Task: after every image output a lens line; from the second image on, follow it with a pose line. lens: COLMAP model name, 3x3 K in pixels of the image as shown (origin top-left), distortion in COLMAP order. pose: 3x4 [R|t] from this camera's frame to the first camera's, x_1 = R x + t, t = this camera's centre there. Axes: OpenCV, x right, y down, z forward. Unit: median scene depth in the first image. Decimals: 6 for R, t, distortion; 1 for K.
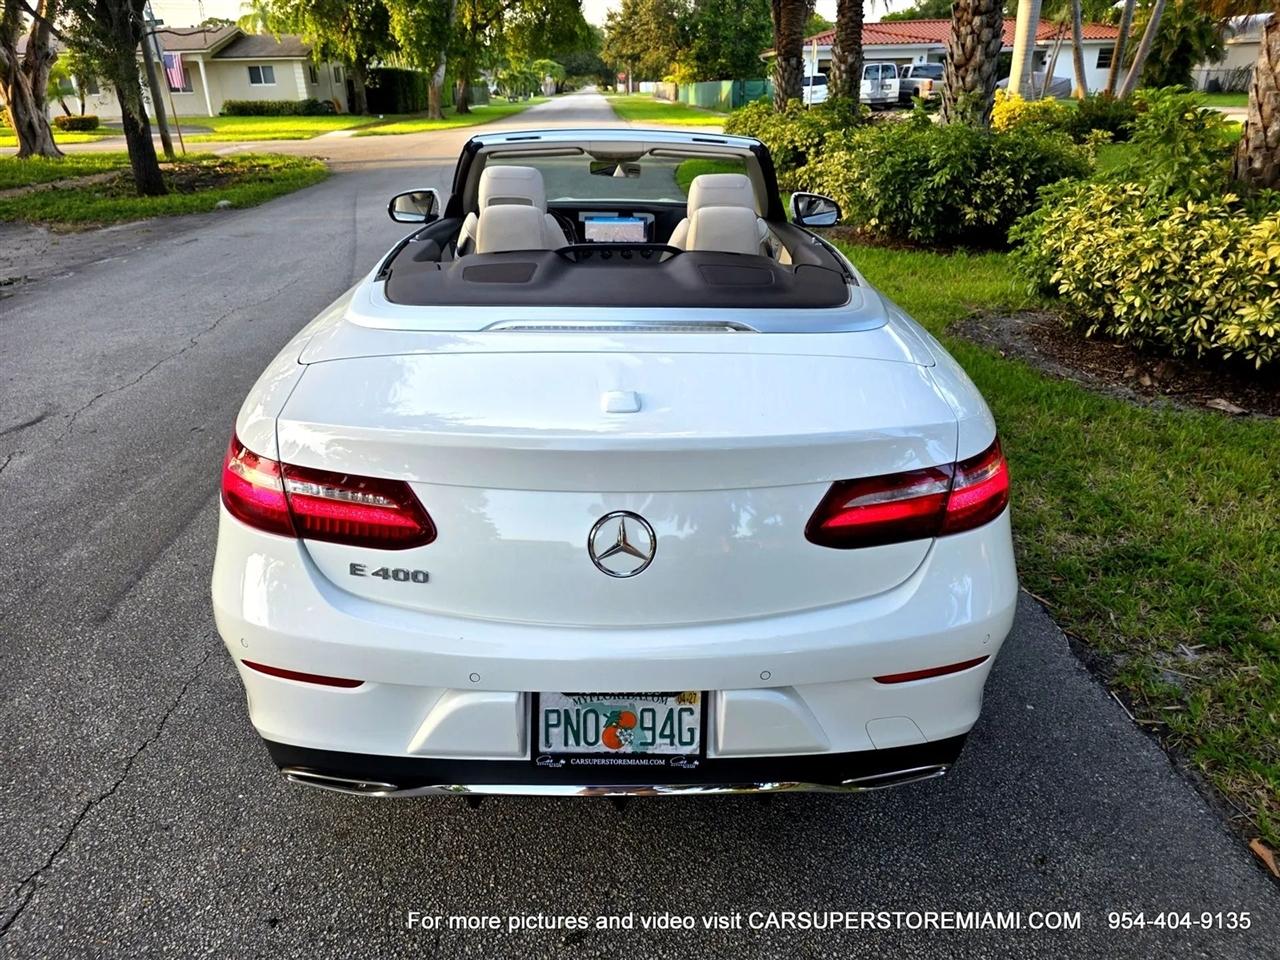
lens RADIAL K [[868.0, 0, 637.5], [0, 868.0, 472.3], [0, 0, 1]] dist [0.031531, -0.029227]
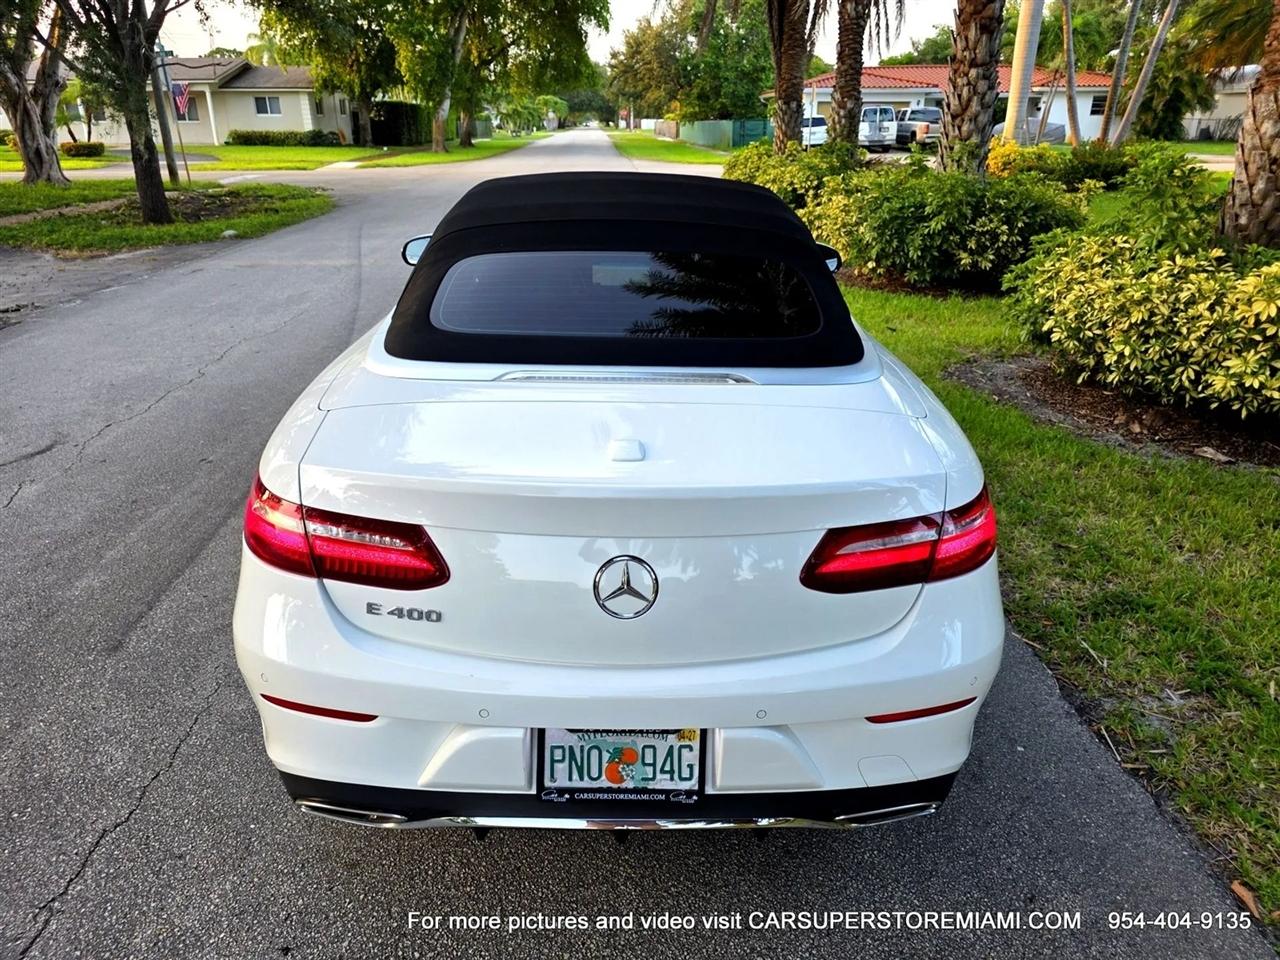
lens RADIAL K [[867.2, 0, 640.0], [0, 867.2, 480.0], [0, 0, 1]] dist [0.034346, -0.032498]
pose [[0.999837, 0.016173, 0.008019, -0.006002], [-0.015945, 0.999490, -0.027658, -0.005835], [-0.008462, 0.027526, 0.999585, -0.016266]]
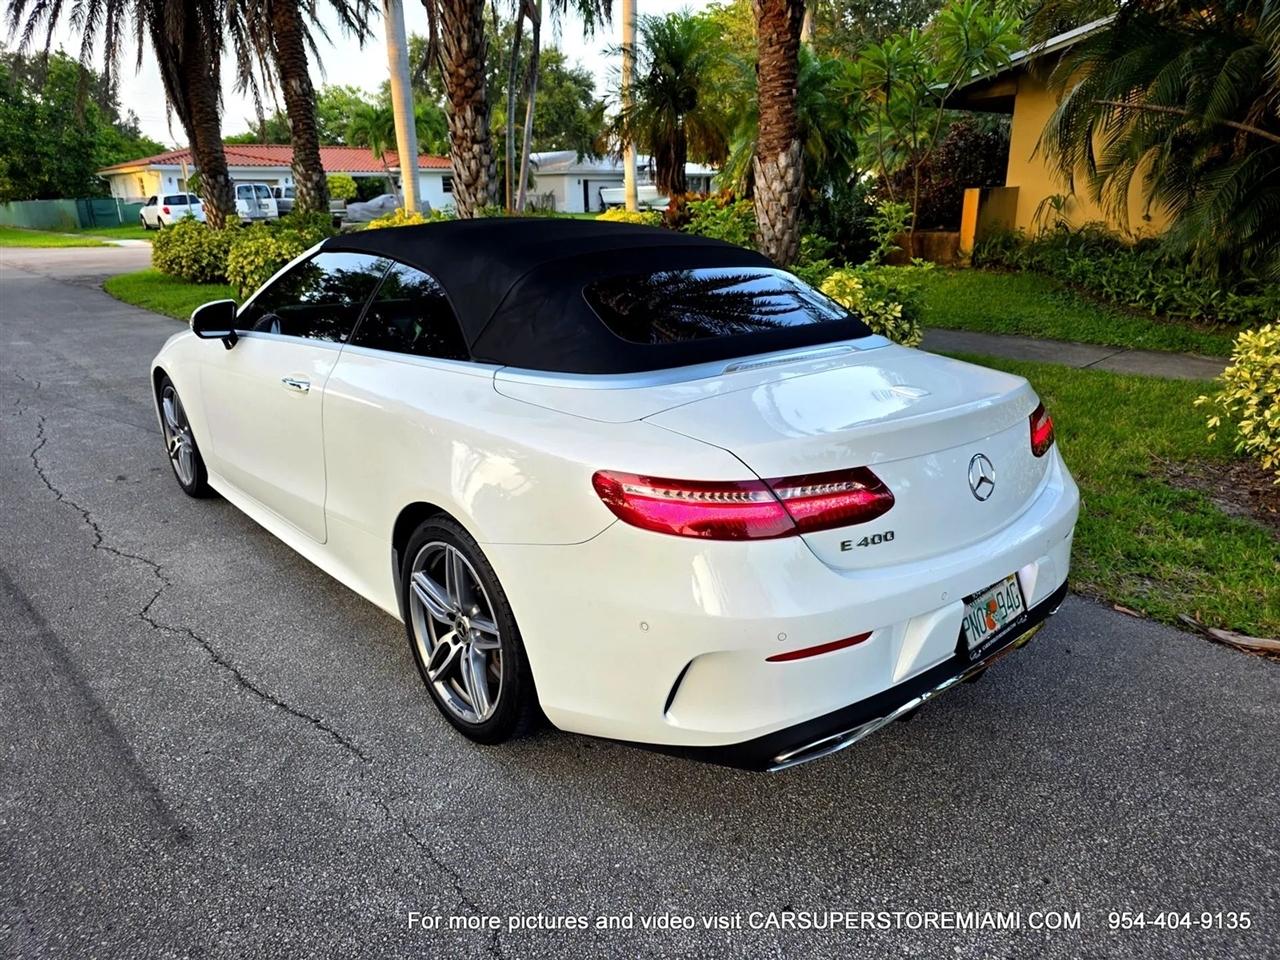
lens RADIAL K [[862.5, 0, 647.1], [0, 862.5, 476.2], [0, 0, 1]] dist [0.026284, -0.022277]
pose [[0.769083, -0.189664, 0.610360, -0.390285], [0.258689, 0.965613, -0.025905, -0.007812], [-0.584459, 0.177816, 0.791700, 0.052987]]
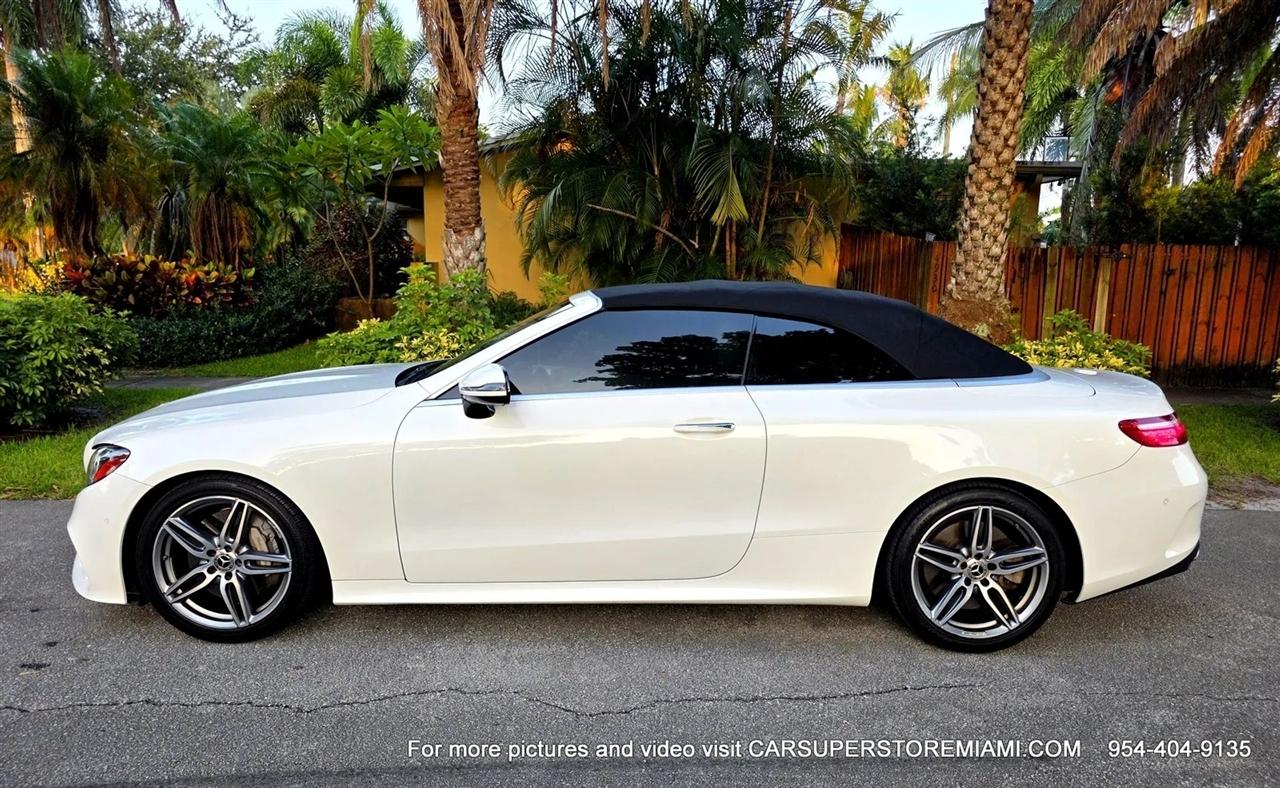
lens RADIAL K [[870.3, 0, 640.0], [0, 870.3, 394.0], [0, 0, 1]] dist [0.000226, 0.000053]
pose [[0.022314, -0.121534, 0.992336, -0.844374], [0.383779, 0.917578, 0.103748, -0.258726], [-0.923155, 0.378523, 0.067117, 0.656336]]
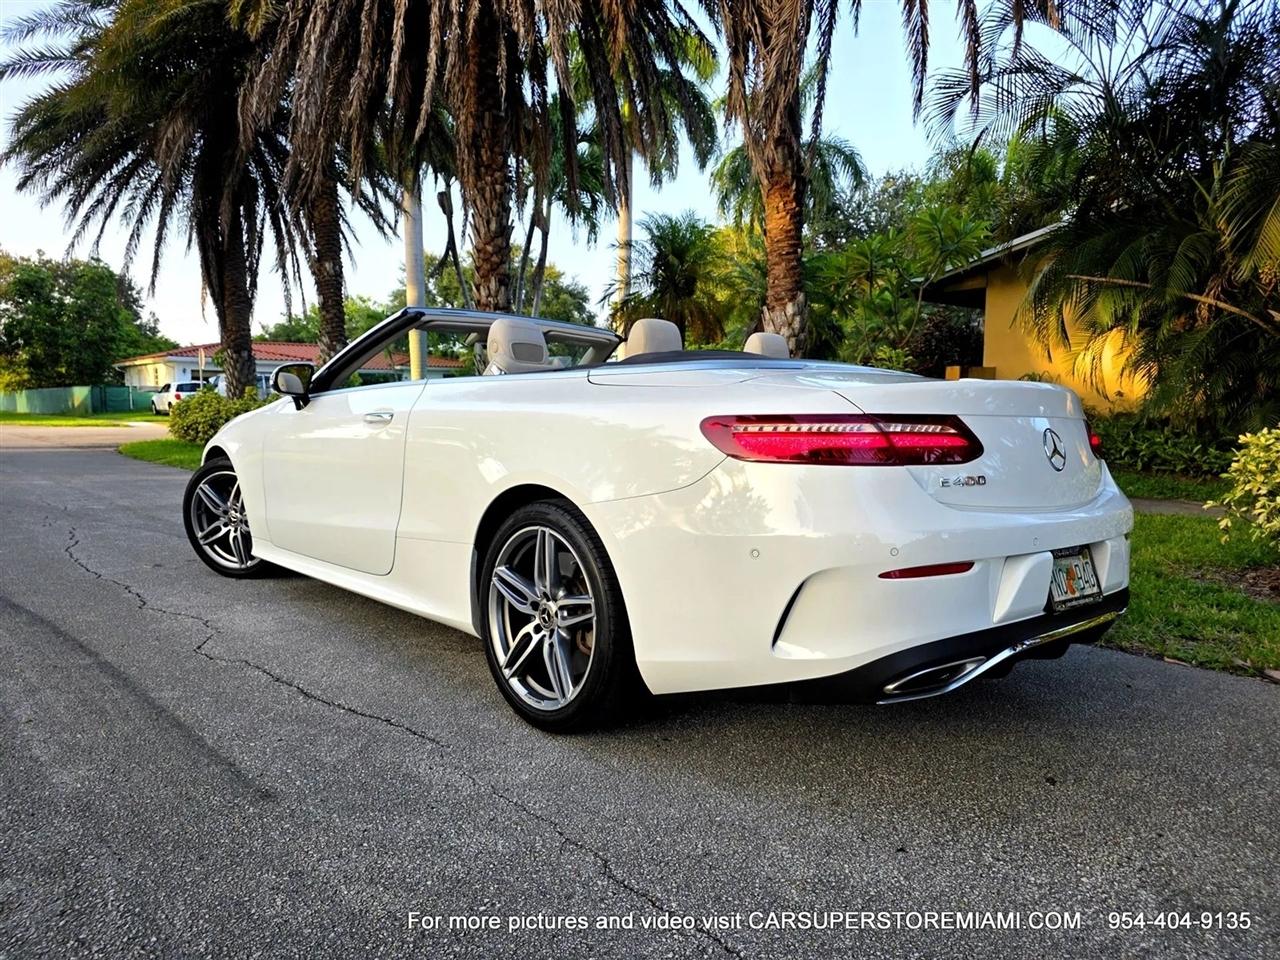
lens RADIAL K [[857.0, 0, 640.0], [0, 857.0, 480.0], [0, 0, 1]] dist [0.043071, -0.040246]
pose [[0.762926, -0.038643, 0.645330, -0.463373], [0.246693, 0.940080, -0.235355, 0.092203], [-0.597567, 0.338757, 0.726745, 0.097044]]
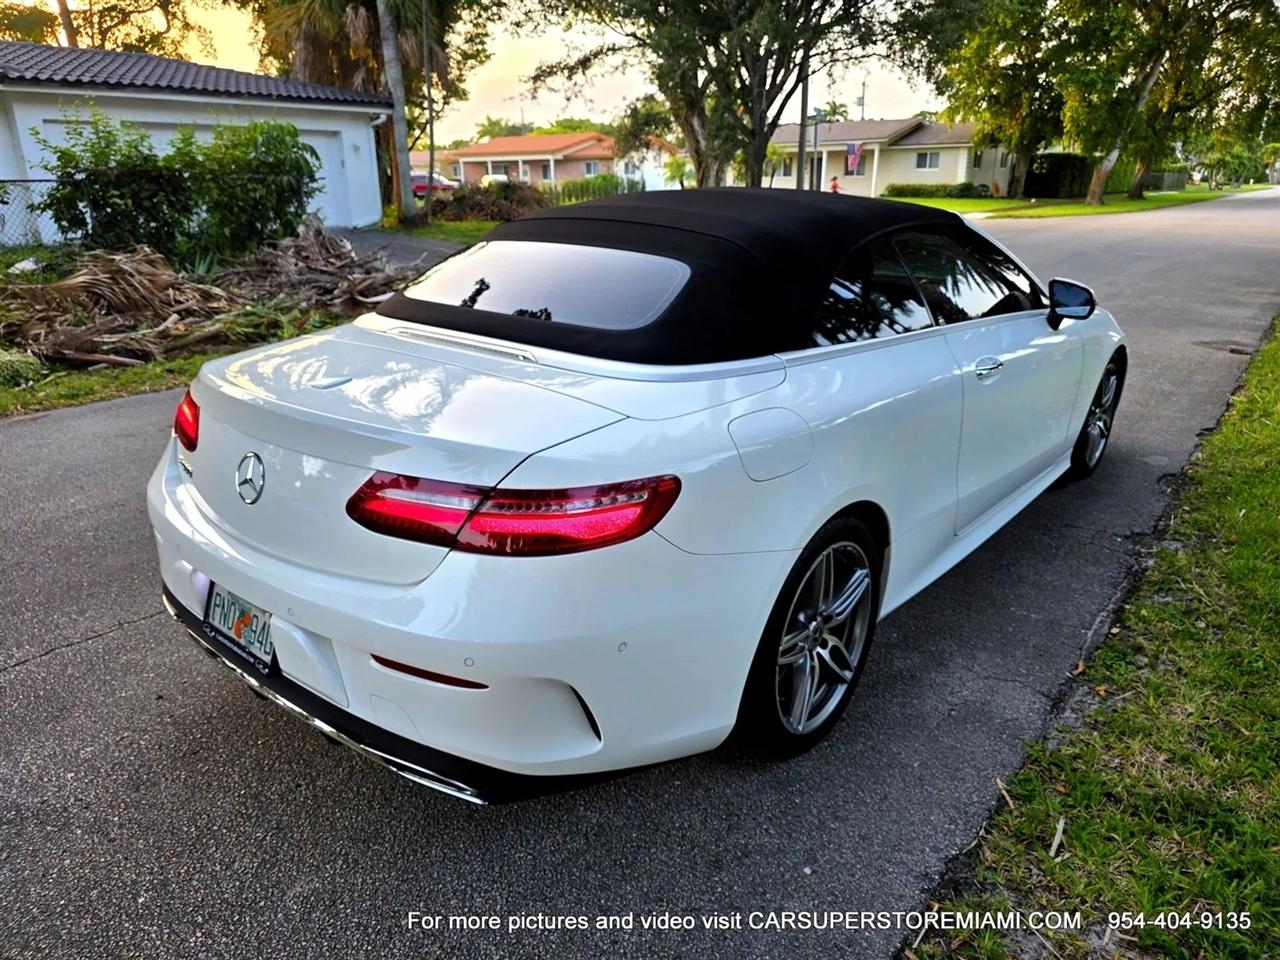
lens RADIAL K [[862.5, 0, 647.1], [0, 862.5, 476.2], [0, 0, 1]] dist [0.026284, -0.022277]
pose [[0.764824, 0.221096, -0.605112, 0.361435], [-0.267618, 0.963427, 0.013764, -0.029775], [0.586024, 0.151412, 0.796021, 0.088243]]
